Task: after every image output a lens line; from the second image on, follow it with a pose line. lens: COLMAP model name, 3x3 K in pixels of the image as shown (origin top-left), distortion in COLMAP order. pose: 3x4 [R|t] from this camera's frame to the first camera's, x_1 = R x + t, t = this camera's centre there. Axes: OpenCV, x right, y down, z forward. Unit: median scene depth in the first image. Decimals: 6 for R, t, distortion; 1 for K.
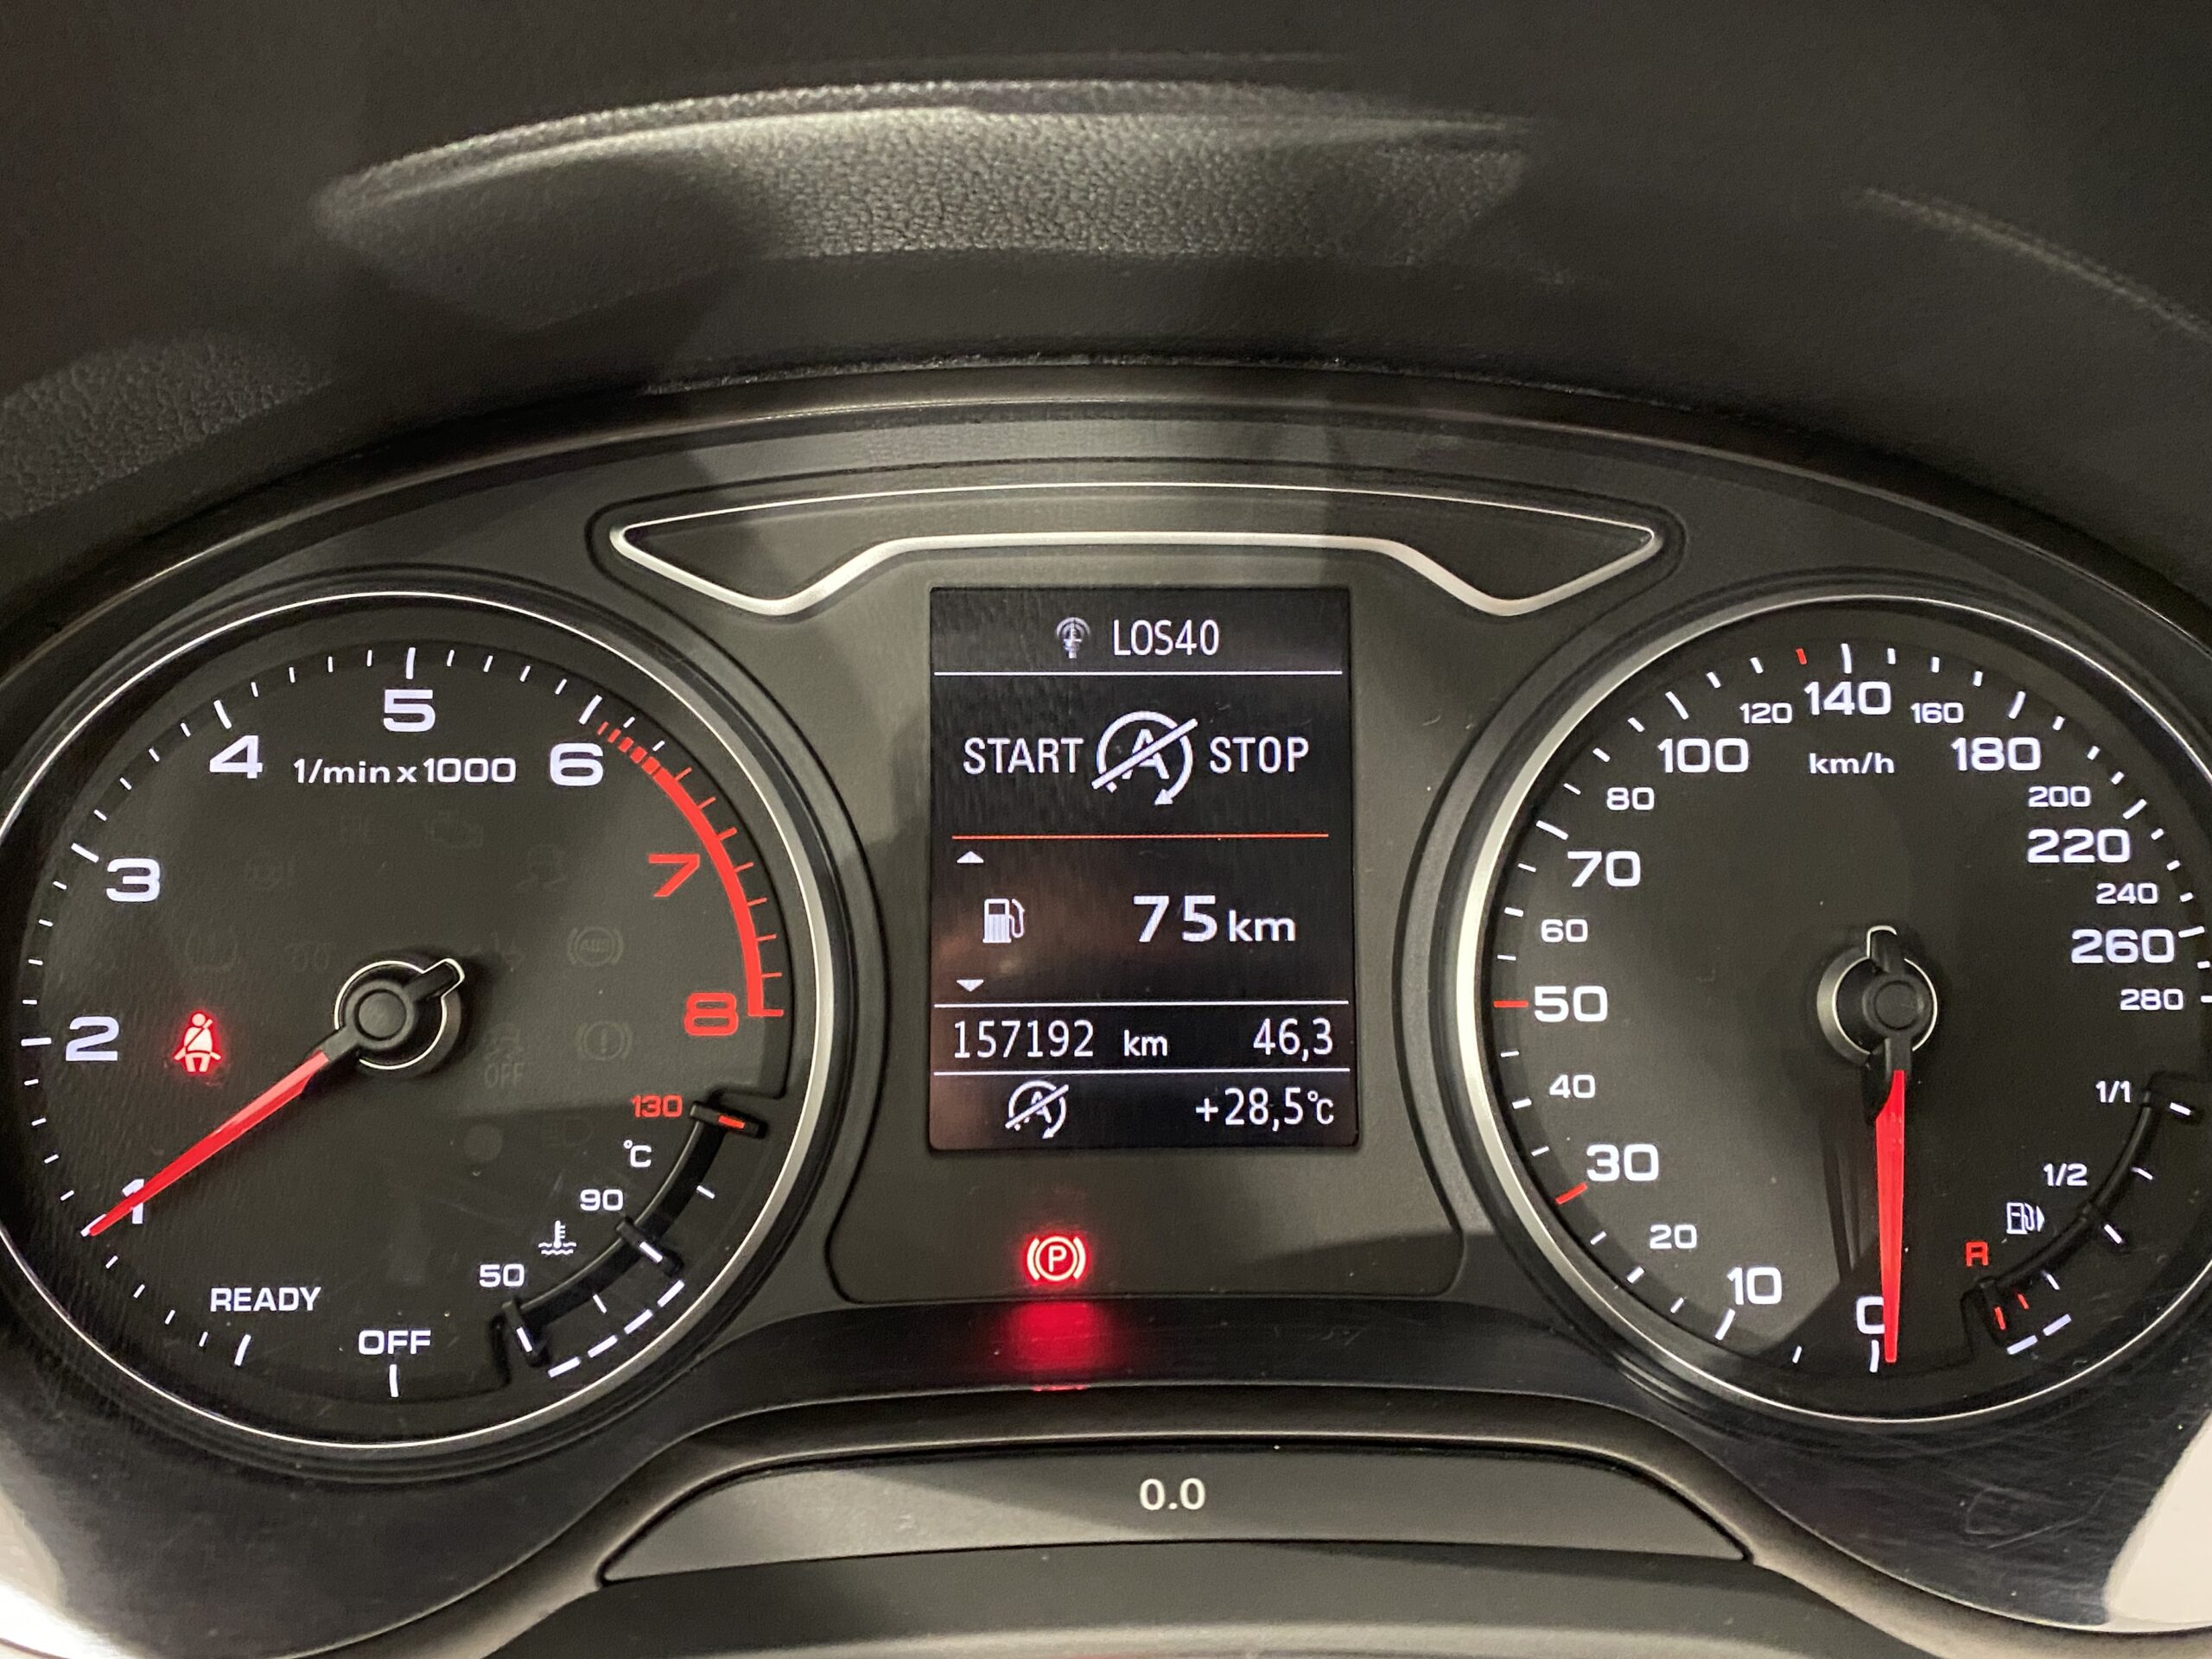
lens RADIAL K [[1684.6, 0, 1109.4], [0, 1684.6, 797.0], [0, 0, 1]] dist [0.007118, -0.002578]
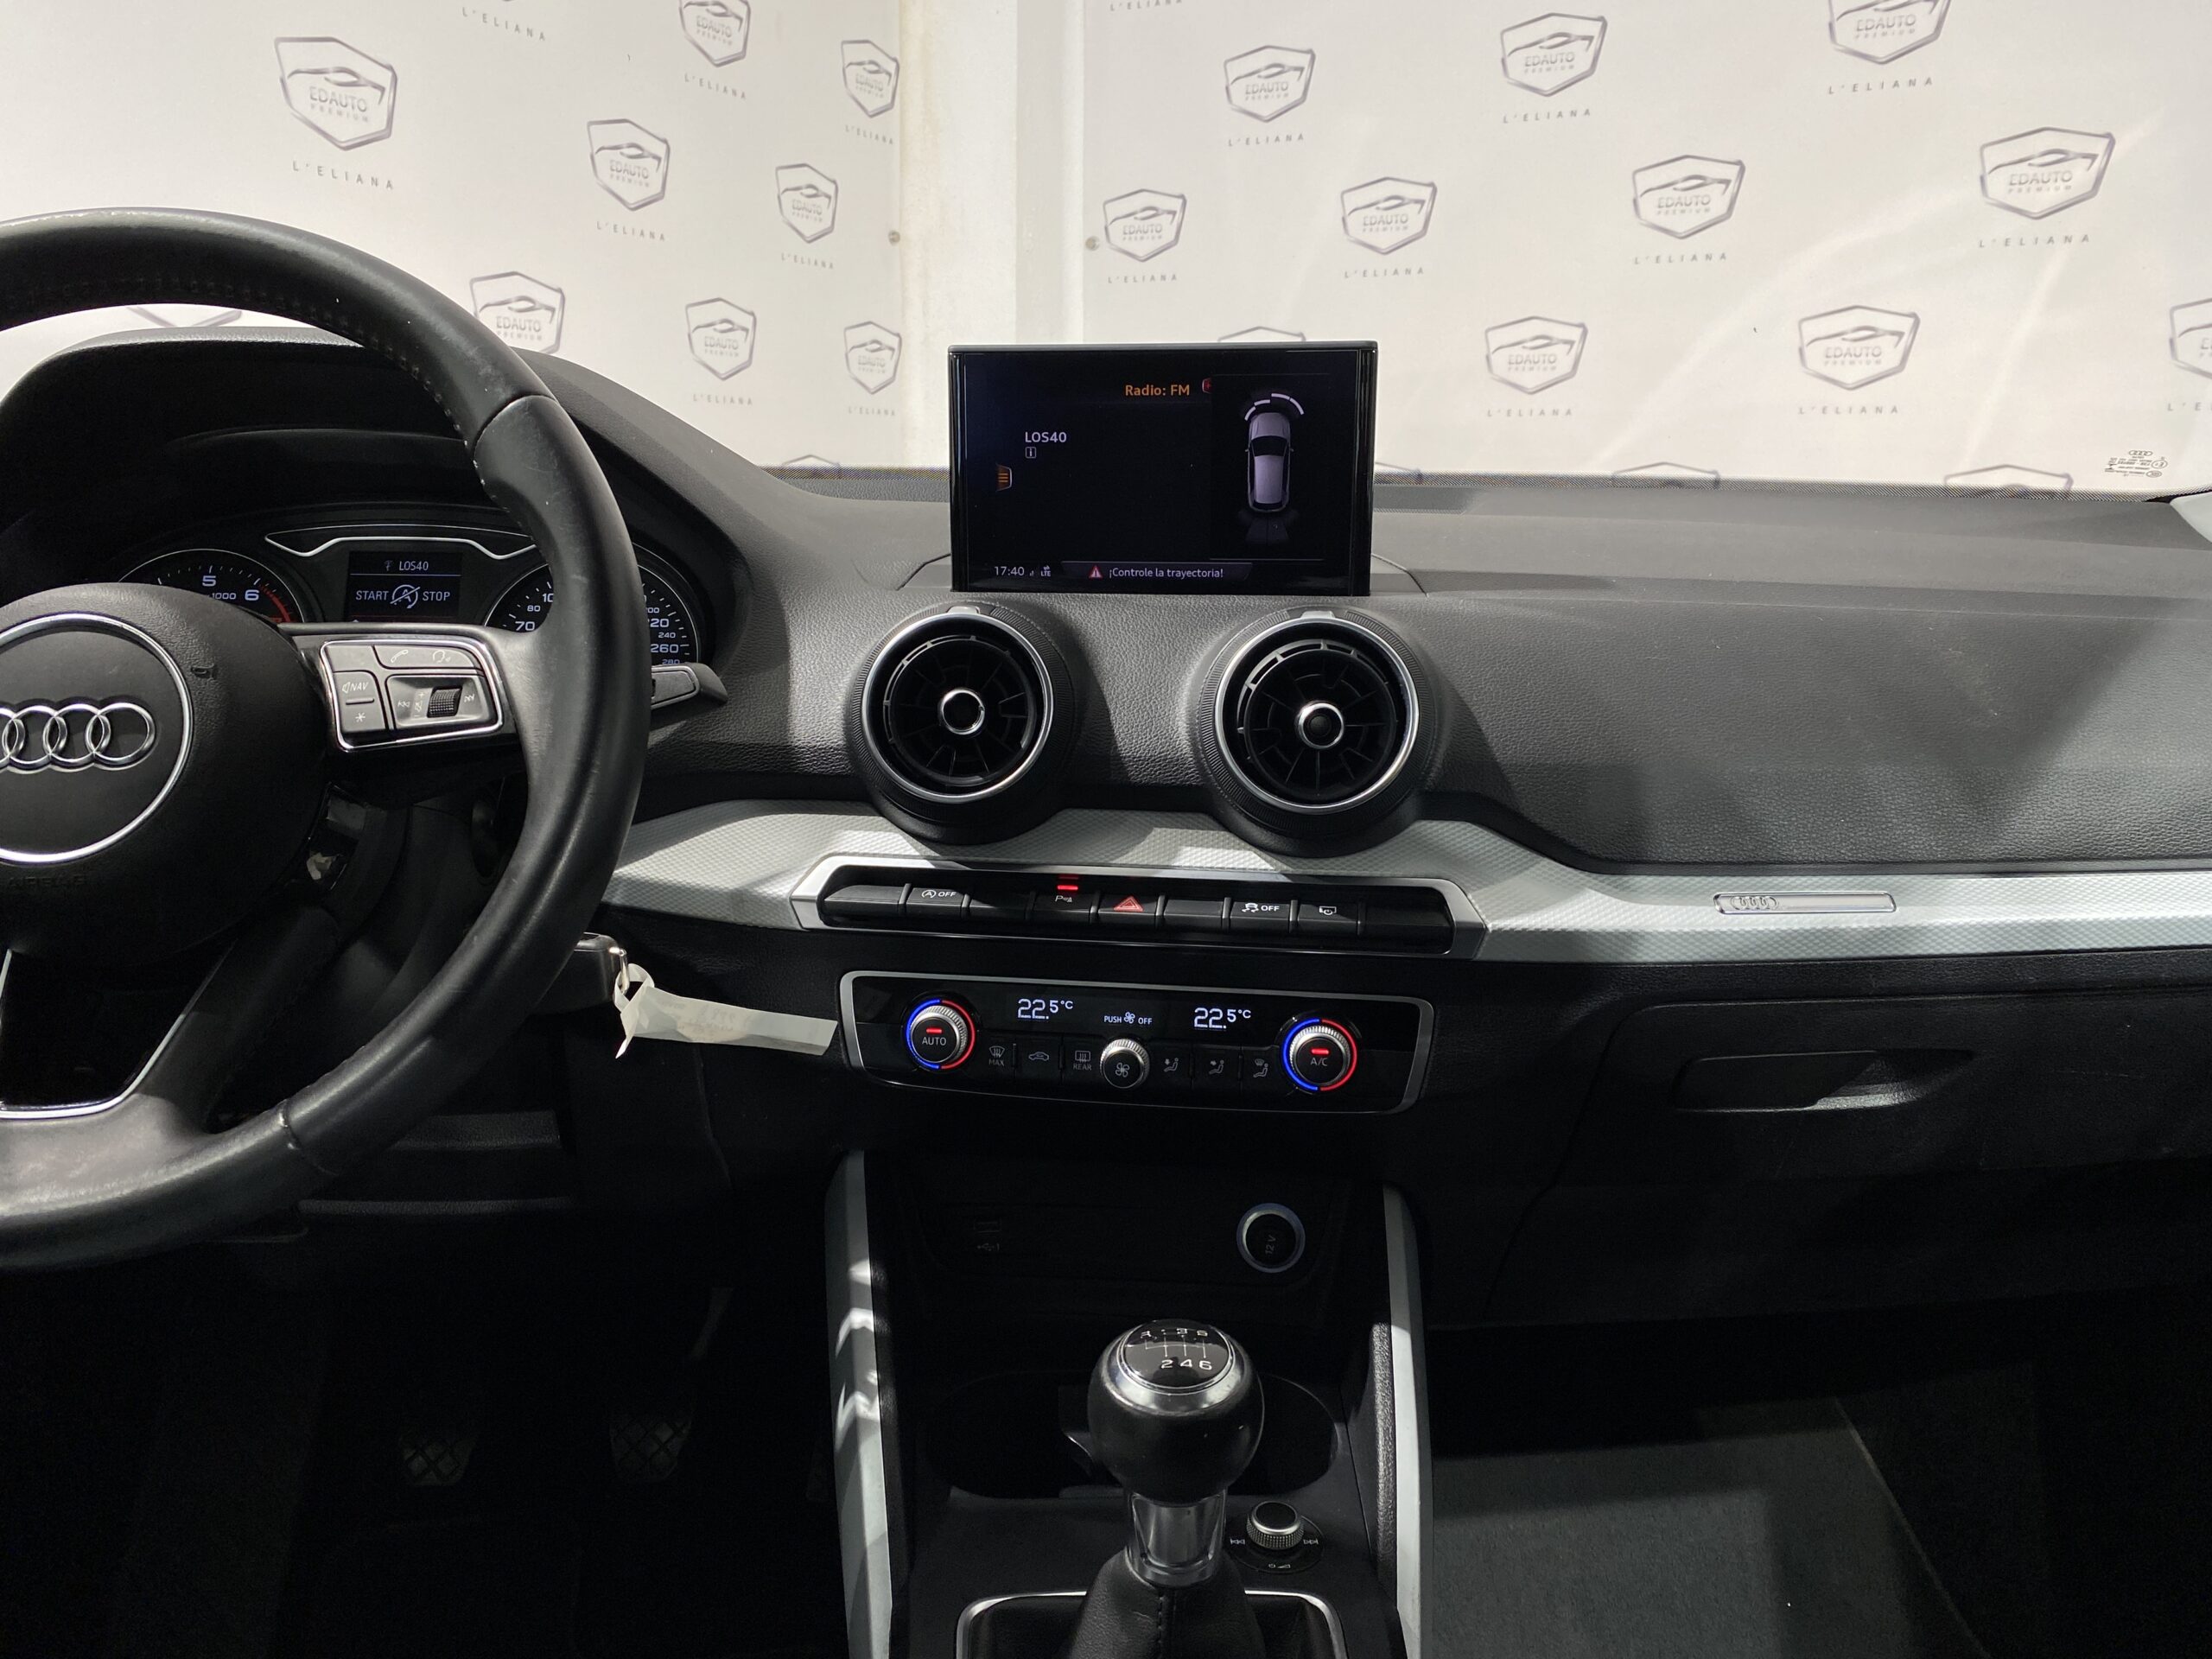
lens RADIAL K [[1669.1, 0, 1103.4], [0, 1669.1, 819.7], [0, 0, 1]] dist [0.079932, -0.135465]
pose [[0.999943, 0.005555, 0.009160, 1.556747], [-0.004578, 0.994631, -0.103386, 0.859471], [-0.009685, 0.103339, 0.994599, -2.729136]]
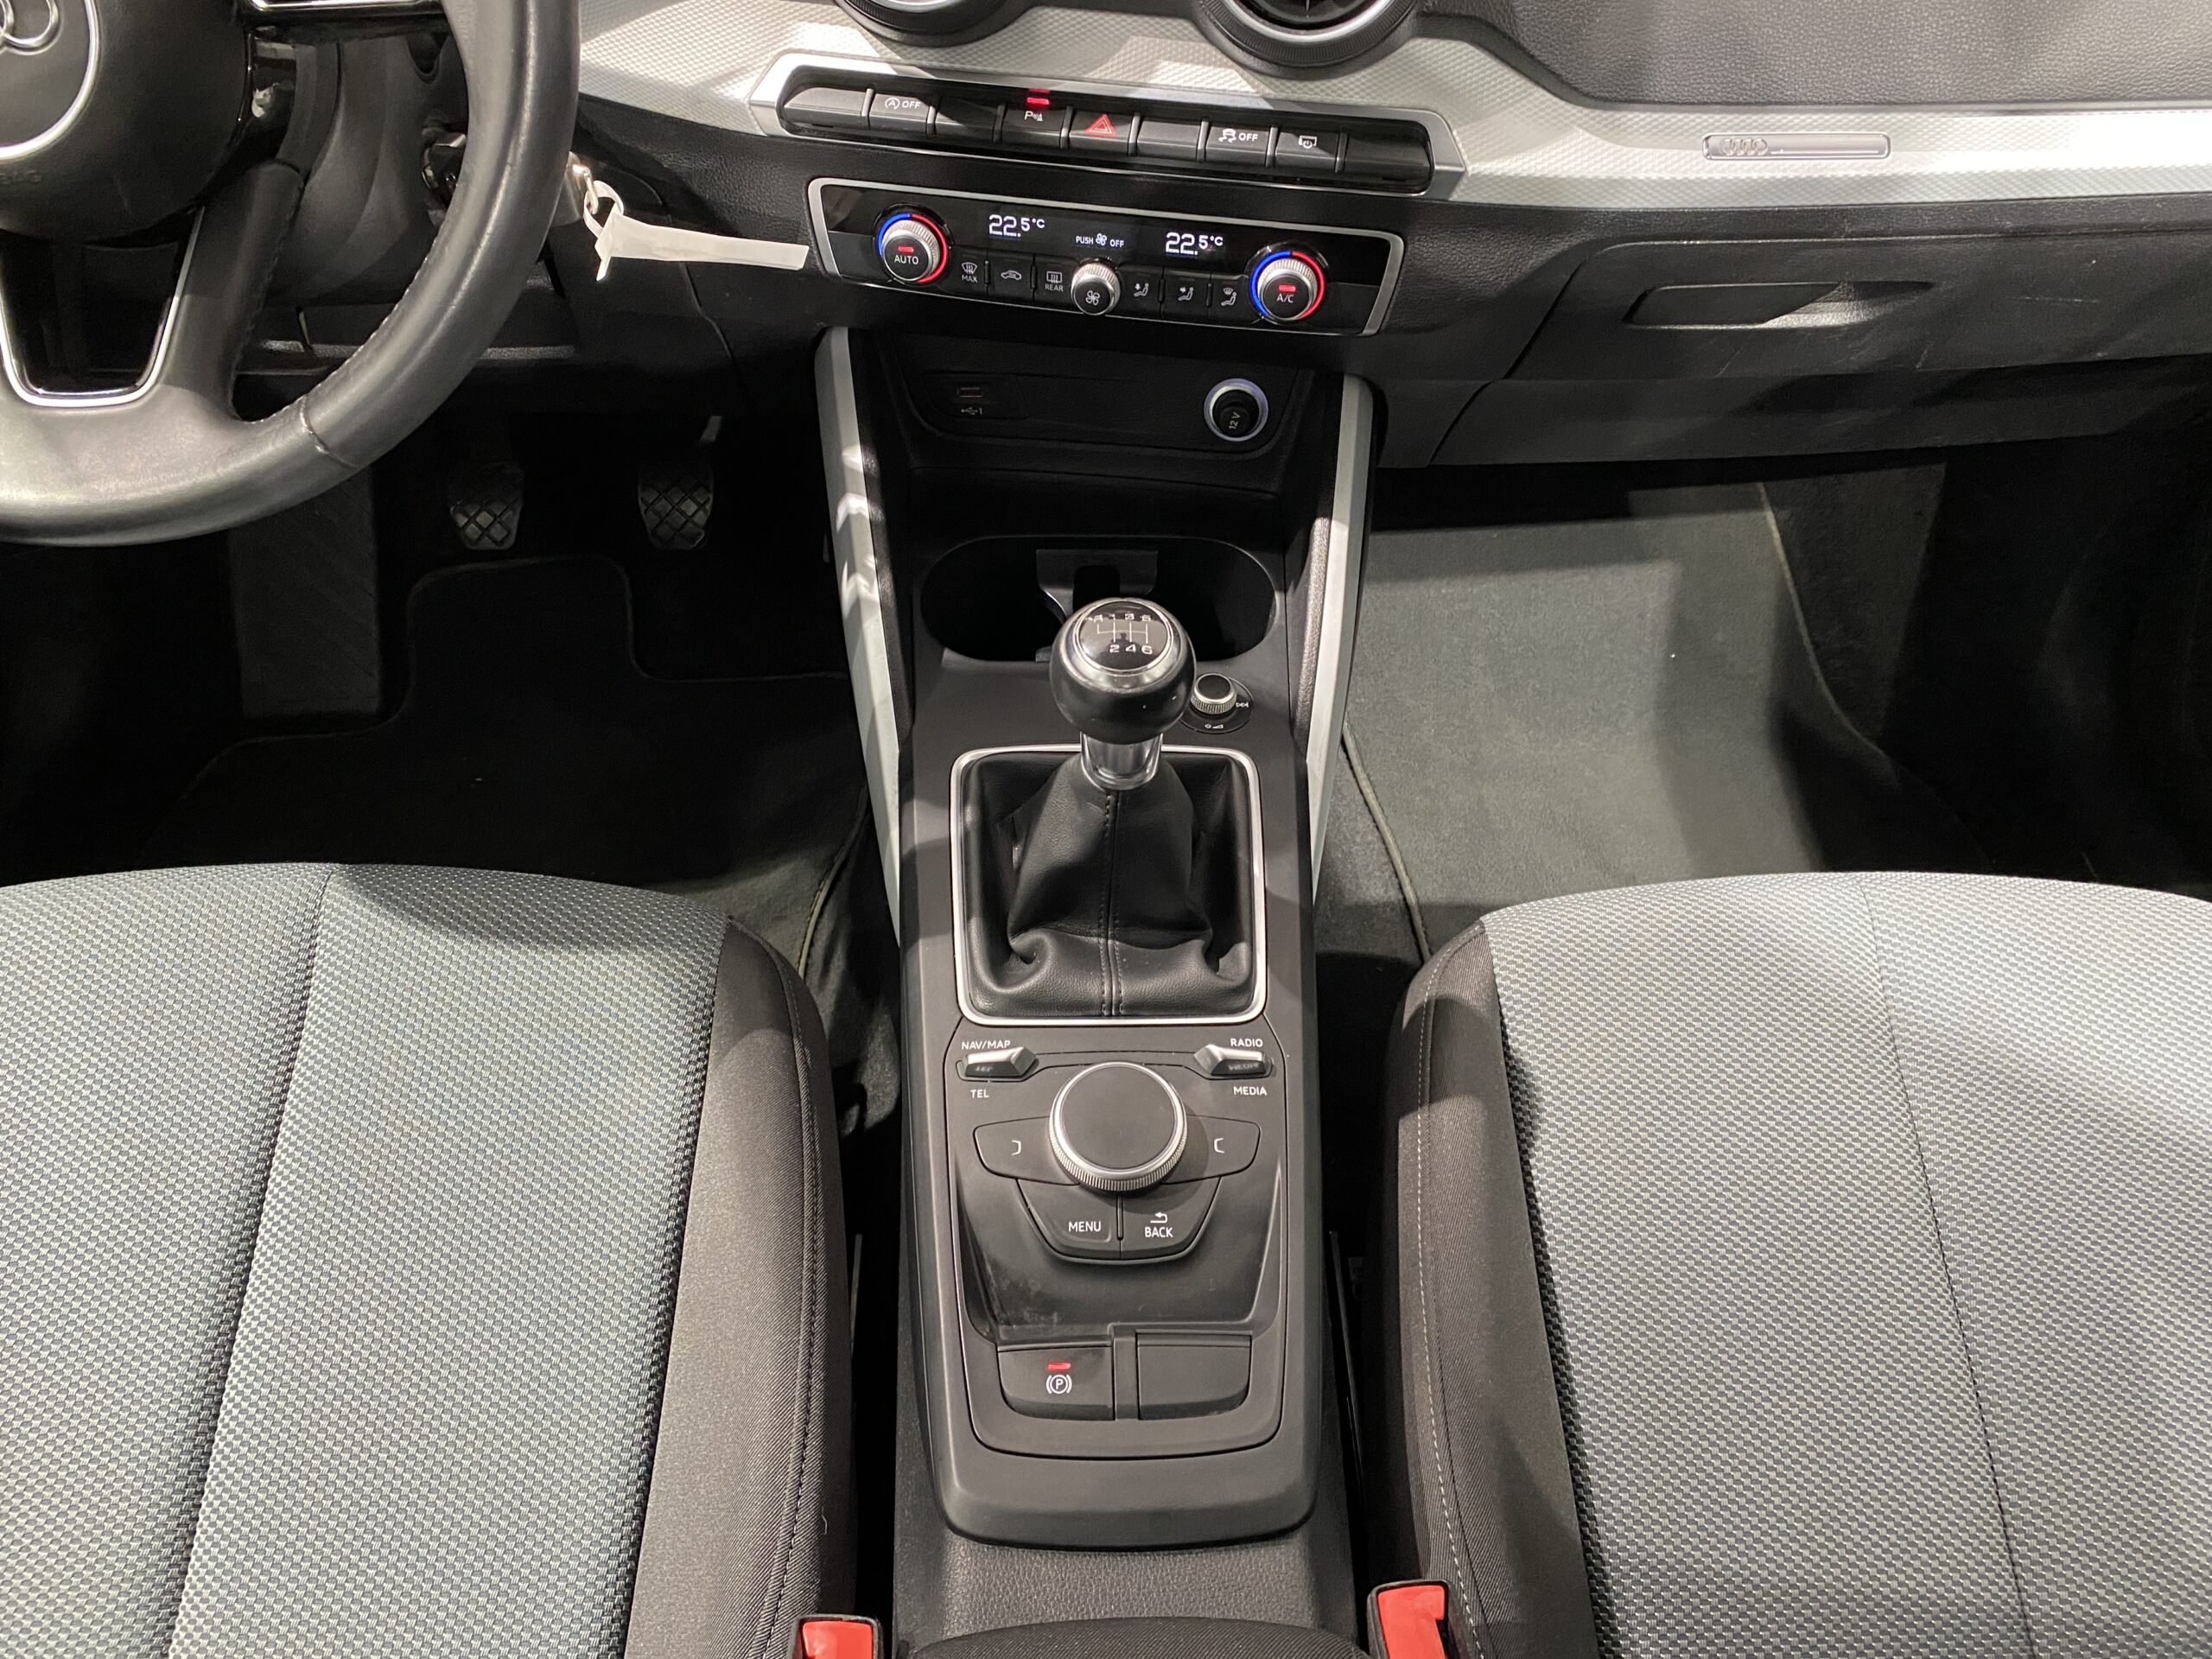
lens RADIAL K [[1684.6, 0, 1109.4], [0, 1684.6, 797.0], [0, 0, 1]] dist [0.007118, -0.002578]
pose [[0.999736, 0.017604, 0.014752, 1.624960], [-0.022576, 0.871338, 0.490164, 0.251685], [-0.004225, -0.490368, 0.871505, -2.832886]]
